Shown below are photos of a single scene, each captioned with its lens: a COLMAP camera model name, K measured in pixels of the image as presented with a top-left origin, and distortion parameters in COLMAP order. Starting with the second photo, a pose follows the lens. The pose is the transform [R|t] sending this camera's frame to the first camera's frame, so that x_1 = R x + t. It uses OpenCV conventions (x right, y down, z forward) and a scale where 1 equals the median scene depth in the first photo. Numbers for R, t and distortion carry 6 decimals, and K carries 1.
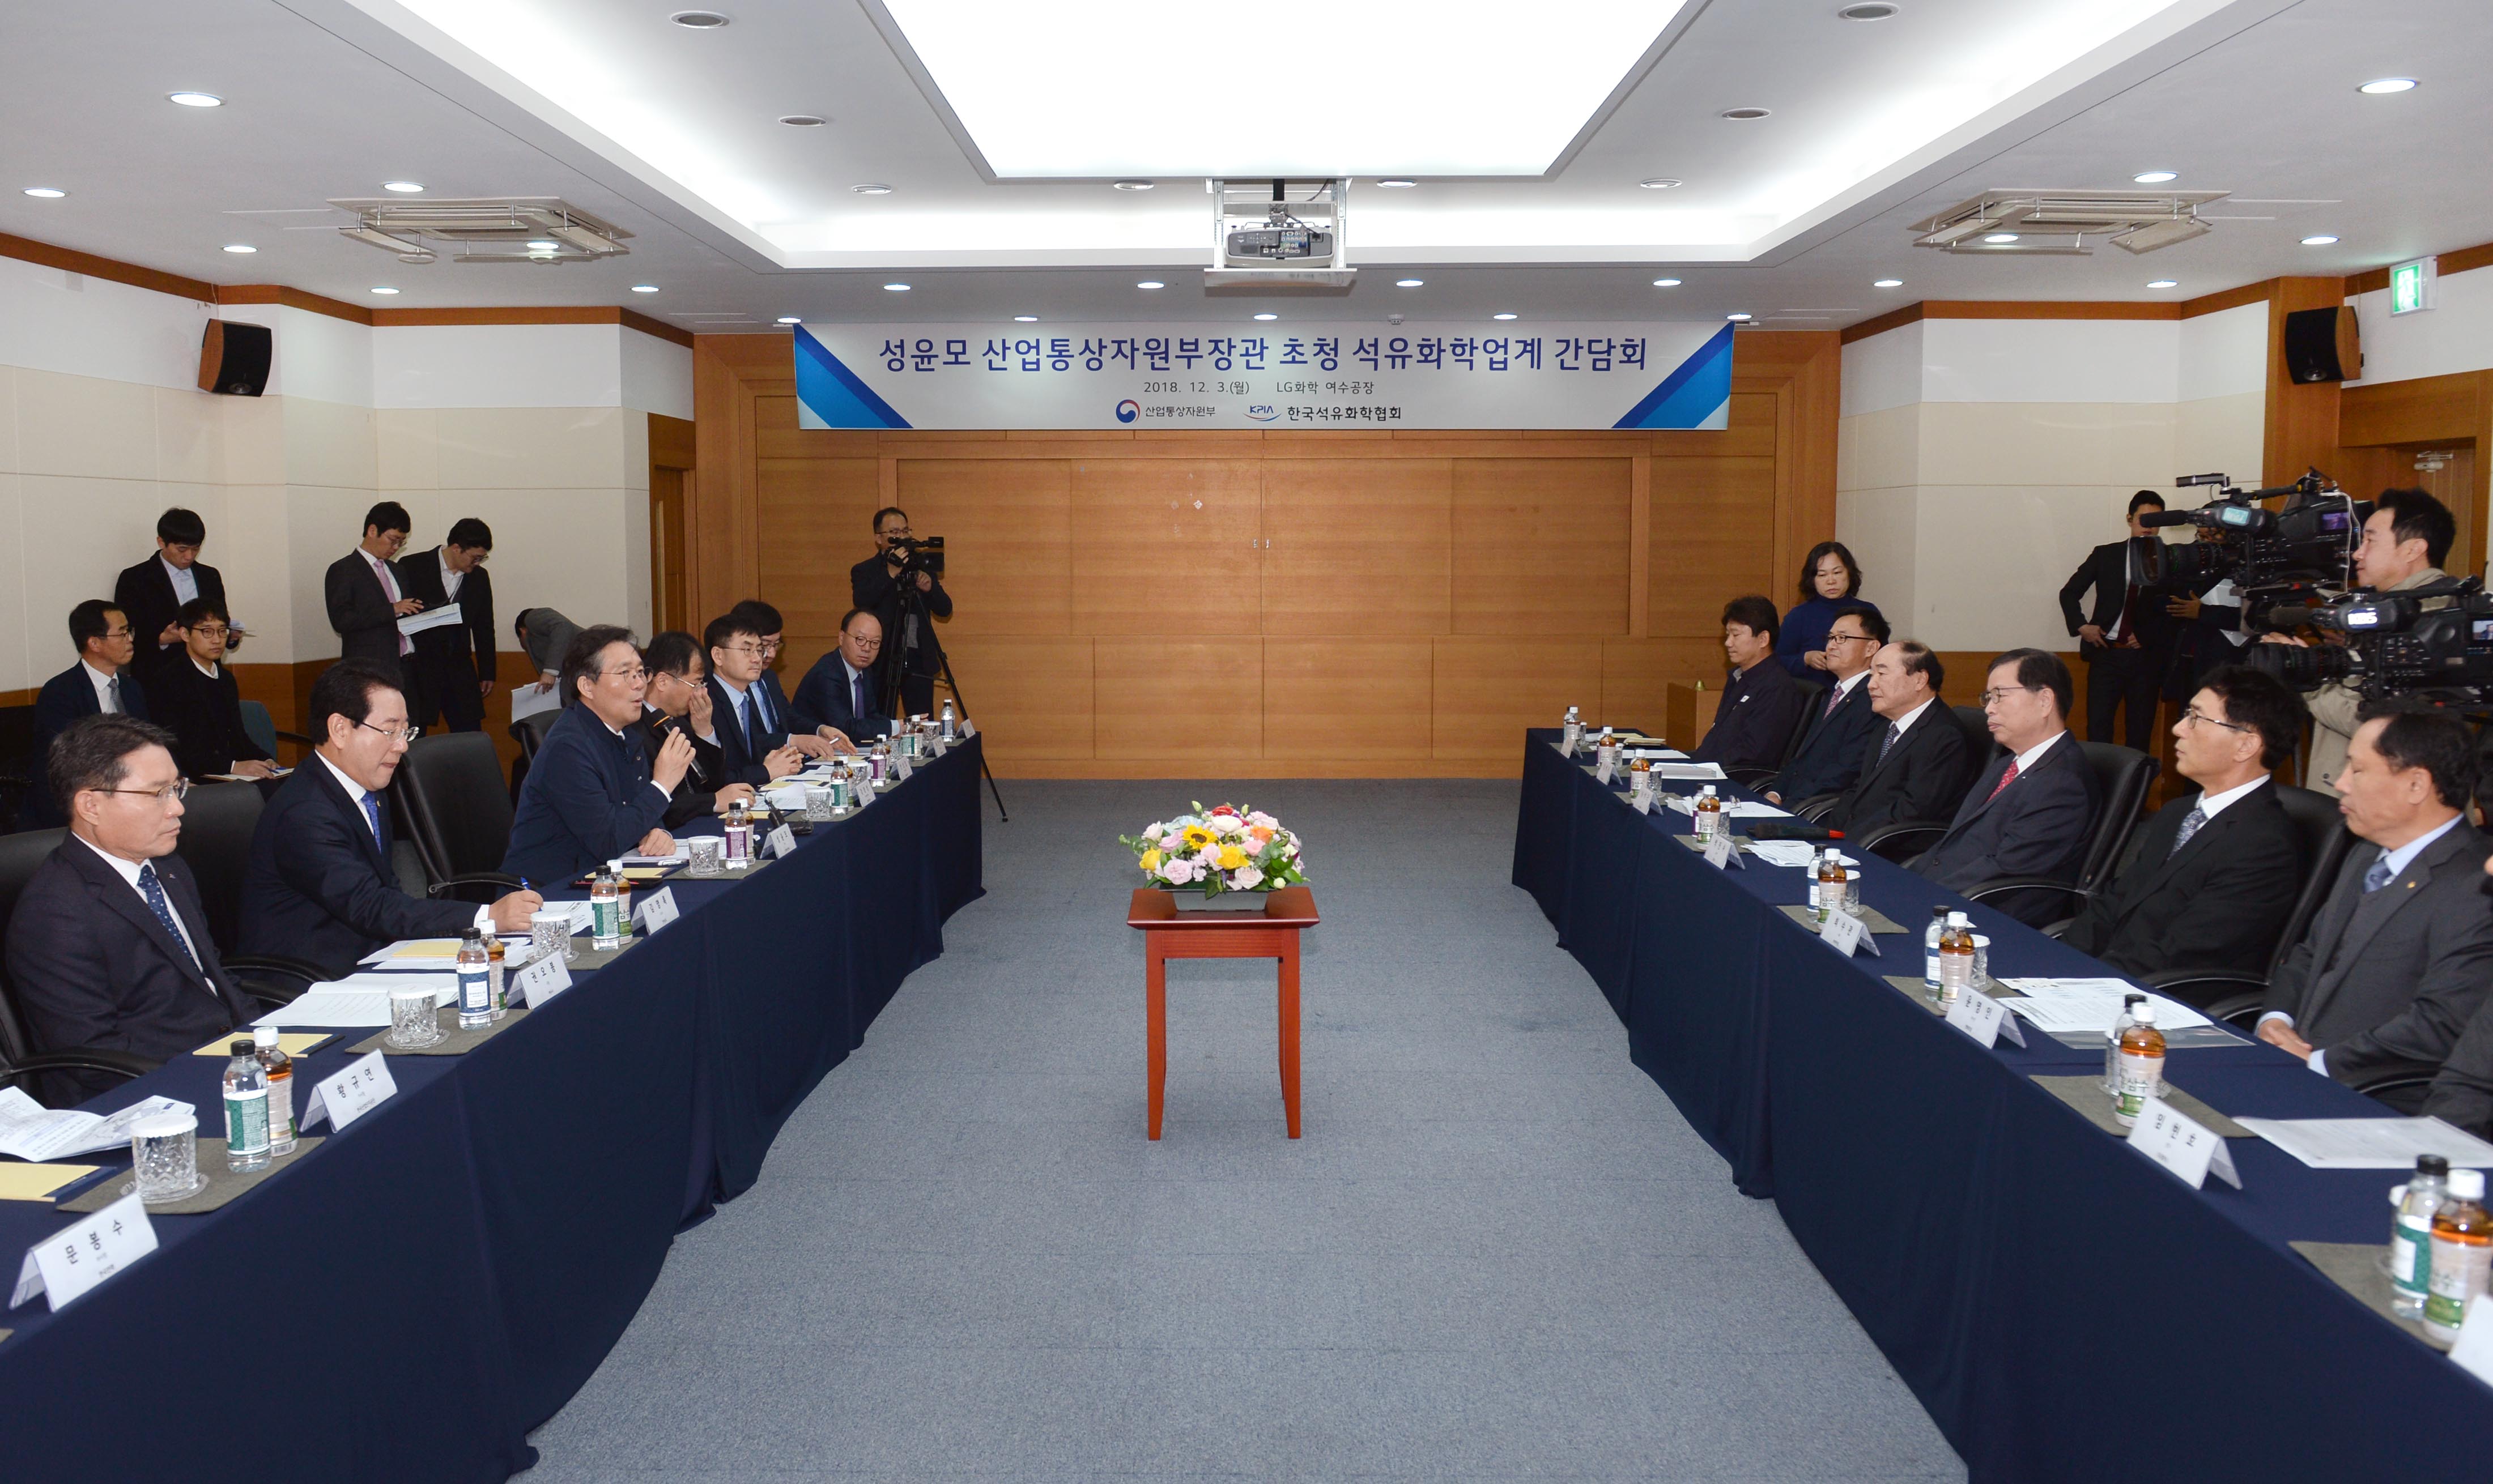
lens RADIAL K [[1898.1, 0, 1245.4], [0, 1898.1, 746.4], [0, 0, 1]] dist [-0.005610, -0.006992]
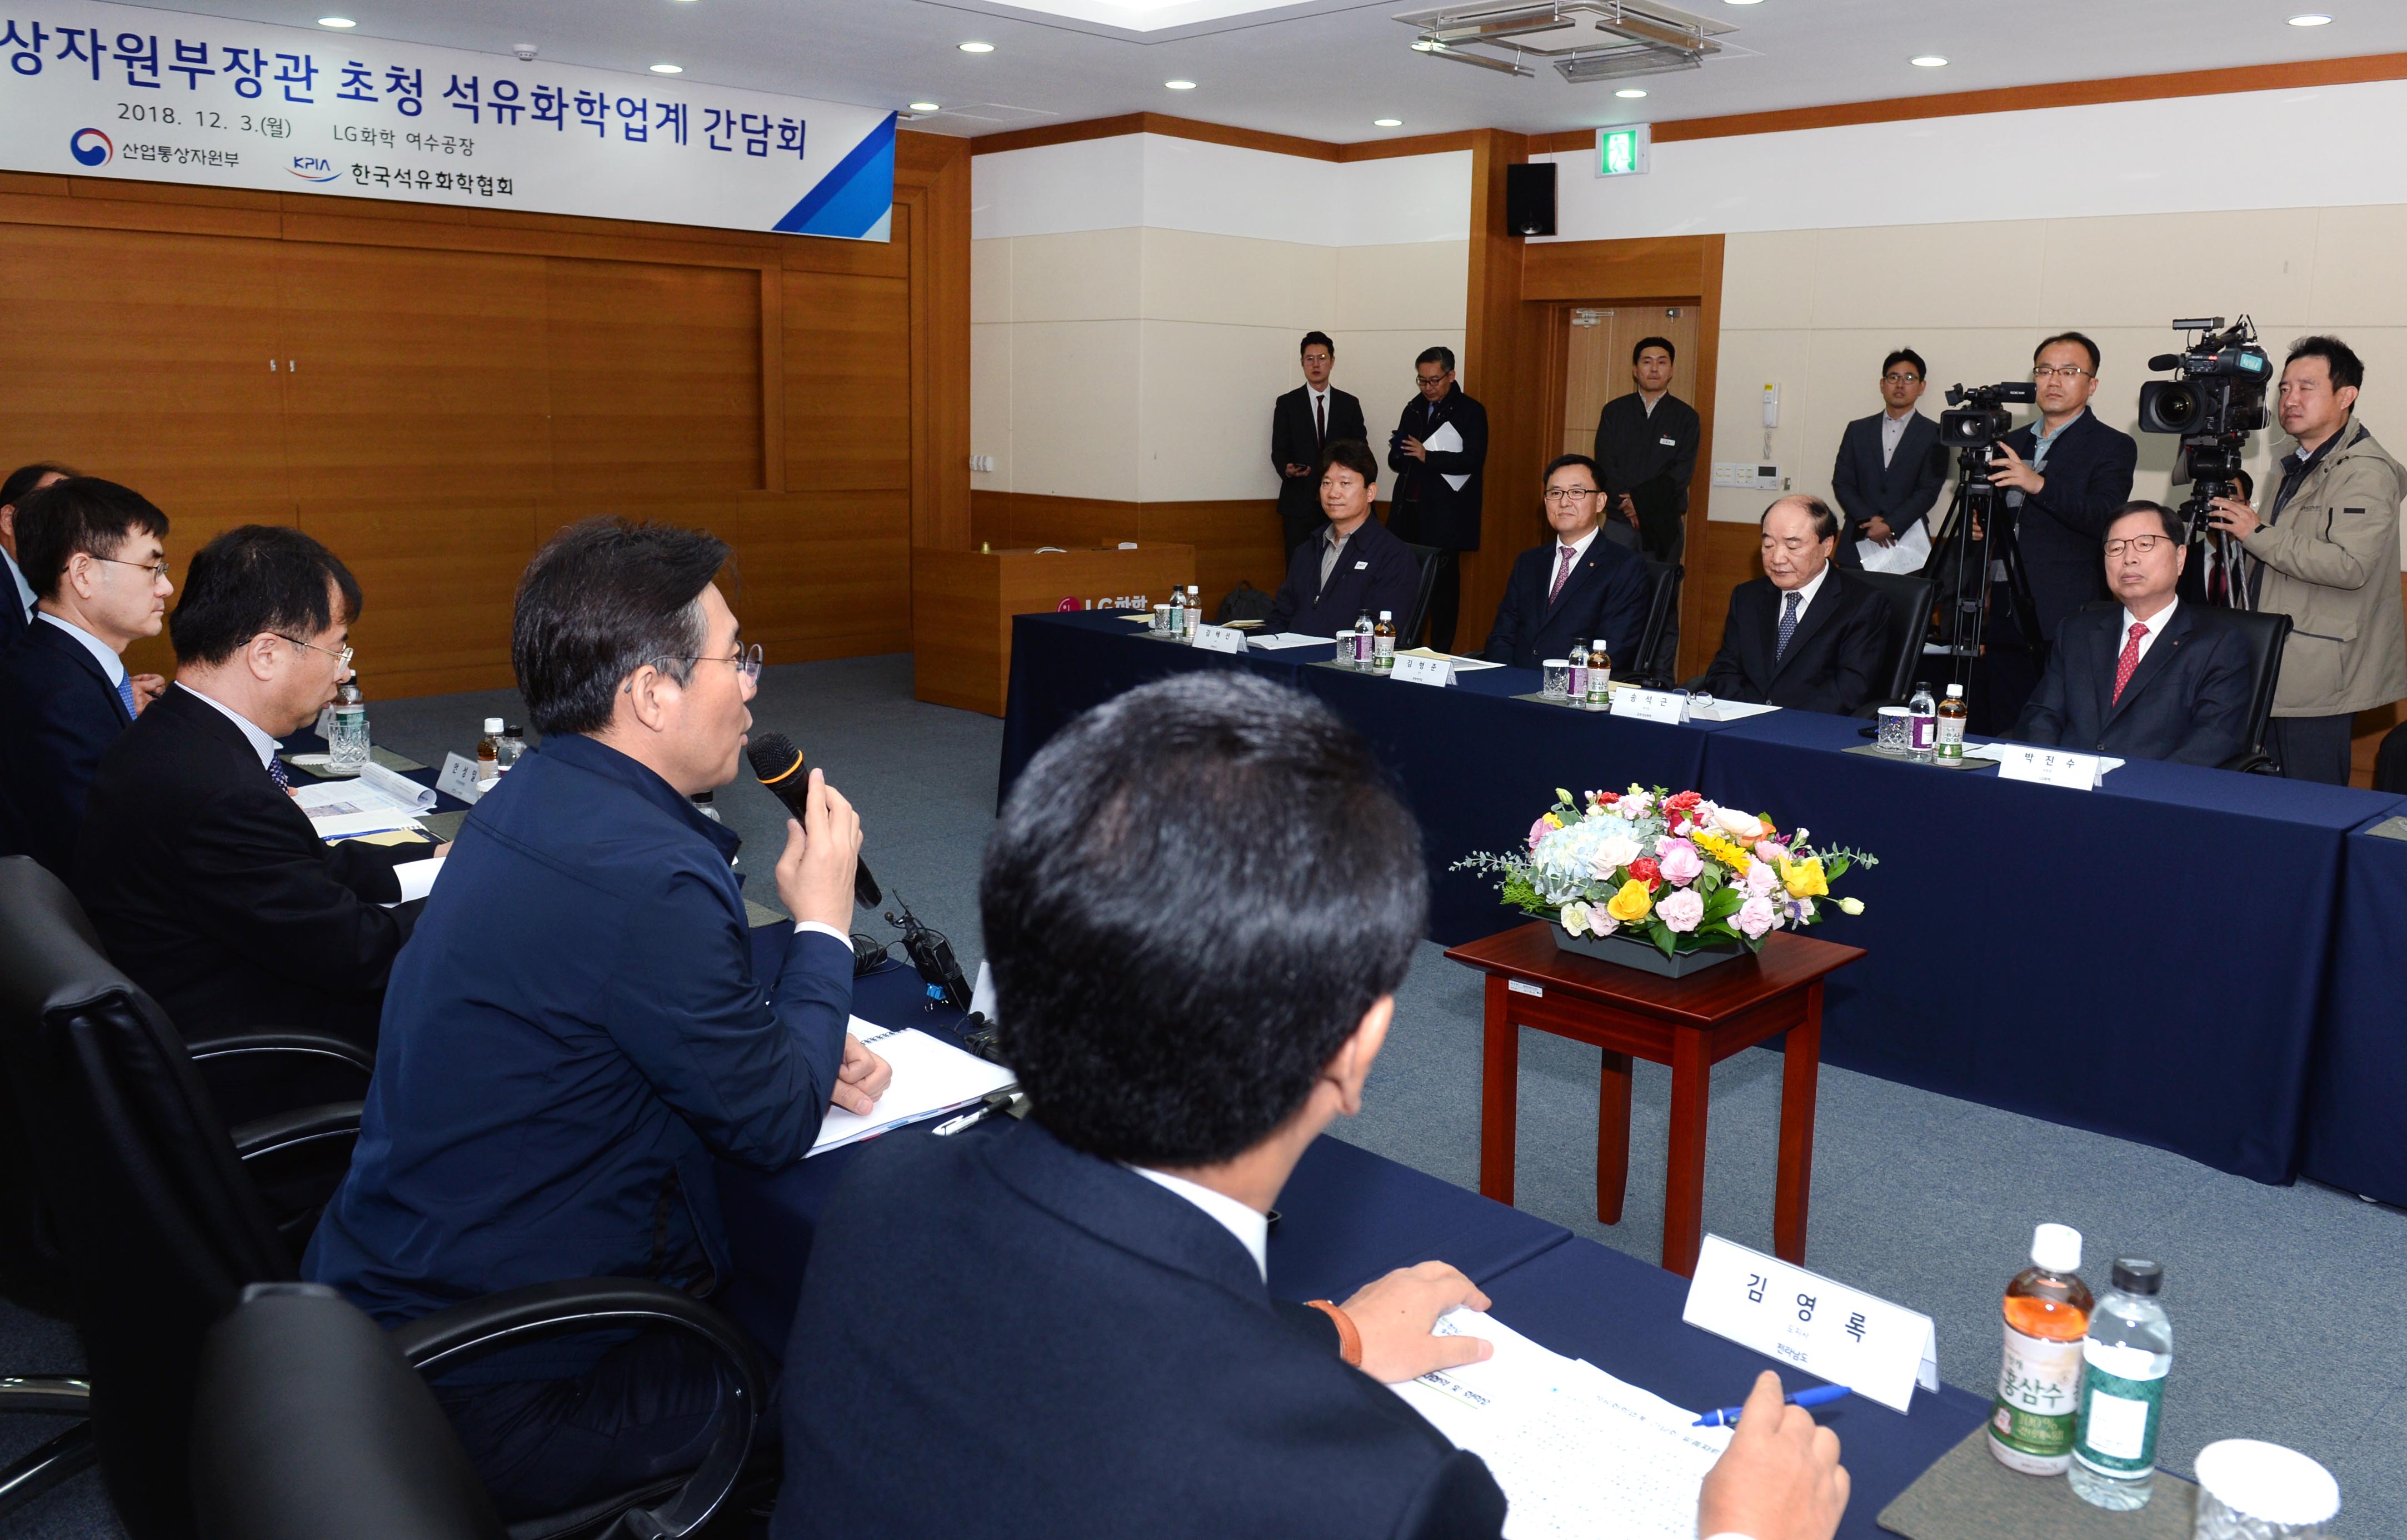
lens RADIAL K [[1832.6, 0, 1197.0], [0, 1832.6, 756.0], [0, 0, 1]] dist [-0.031970, -0.008926]
pose [[0.718478, -0.116297, 0.685759, -0.232272], [0.054733, 0.992319, 0.110942, -0.023046], [-0.693393, -0.042176, 0.719324, 0.312246]]
